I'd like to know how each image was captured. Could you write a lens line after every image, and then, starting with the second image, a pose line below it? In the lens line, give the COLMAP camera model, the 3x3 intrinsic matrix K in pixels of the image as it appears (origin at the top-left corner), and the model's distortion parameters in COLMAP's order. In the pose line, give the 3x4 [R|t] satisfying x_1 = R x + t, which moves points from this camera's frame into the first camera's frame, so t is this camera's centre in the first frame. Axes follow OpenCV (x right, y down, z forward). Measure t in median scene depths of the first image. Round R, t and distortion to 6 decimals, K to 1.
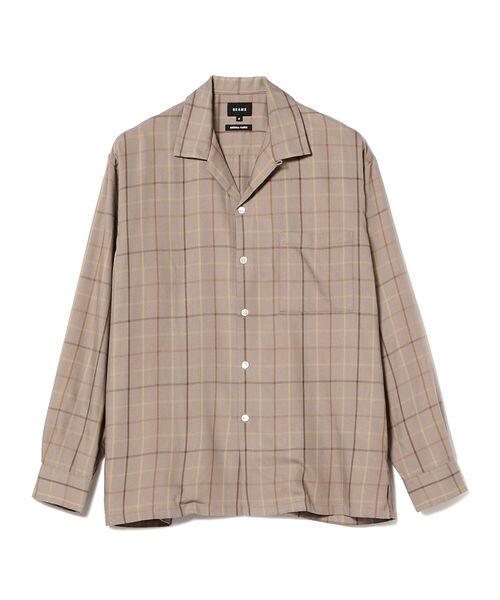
lens RADIAL K [[1438.7, 0, 250.4], [0, 1438.7, 300.4], [0, 0, 1]] dist [0.217549, 0.000000]
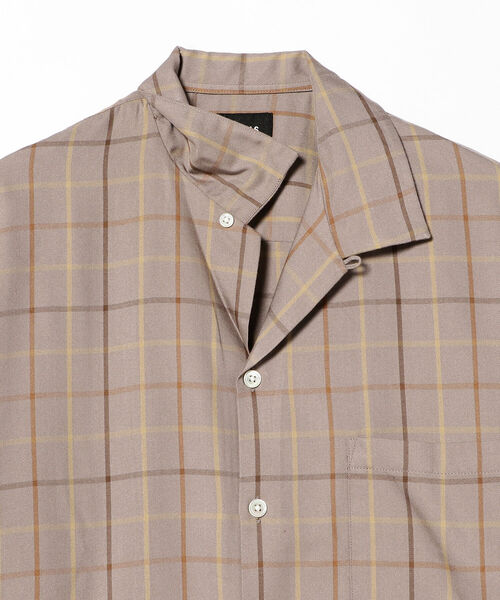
lens RADIAL K [[995.5, 0, 250.7], [0, 995.5, 299.4], [0, 0, 1]] dist [-0.025338, 0.000000]
pose [[0.997775, 0.000304, 0.066671, -0.024684], [0.000714, 0.999884, -0.015235, -0.080656], [-0.066667, 0.015249, 0.997659, 0.727421]]
